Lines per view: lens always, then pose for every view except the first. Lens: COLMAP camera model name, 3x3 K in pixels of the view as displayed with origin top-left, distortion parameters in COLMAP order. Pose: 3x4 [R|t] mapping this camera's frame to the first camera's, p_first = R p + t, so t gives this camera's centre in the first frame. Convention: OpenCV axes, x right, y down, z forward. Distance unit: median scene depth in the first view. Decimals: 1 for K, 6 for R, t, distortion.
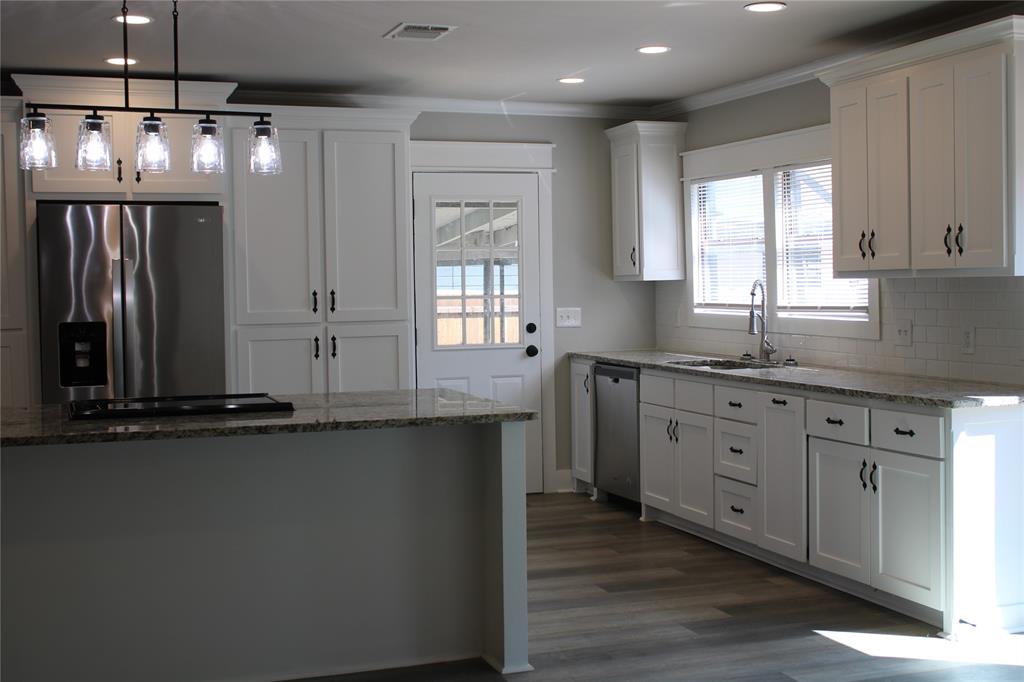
lens RADIAL K [[1261.9, 0, 513.1], [0, 1261.9, 326.4], [0, 0, 1]] dist [-0.058865, 0.019642]
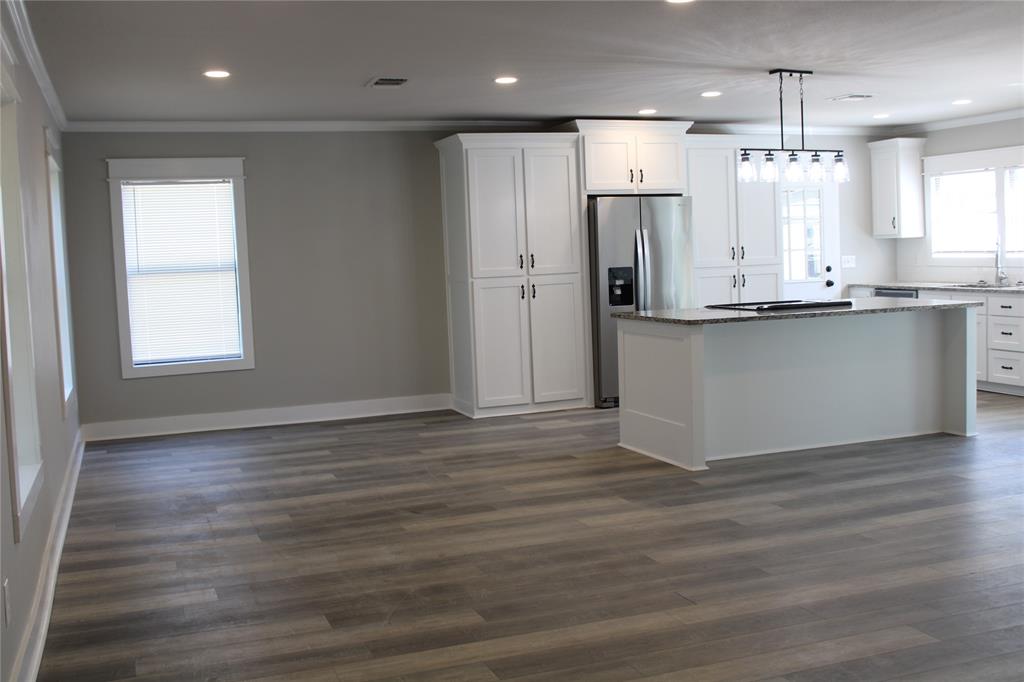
lens RADIAL K [[1073.9, 0, 514.4], [0, 1073.9, 321.5], [0, 0, 1]] dist [-0.112875, 0.000406]
pose [[0.999727, -0.023021, -0.003905, -0.438901], [0.023137, 0.999193, 0.032832, 0.016730], [0.003146, -0.032914, 0.999453, -0.395431]]
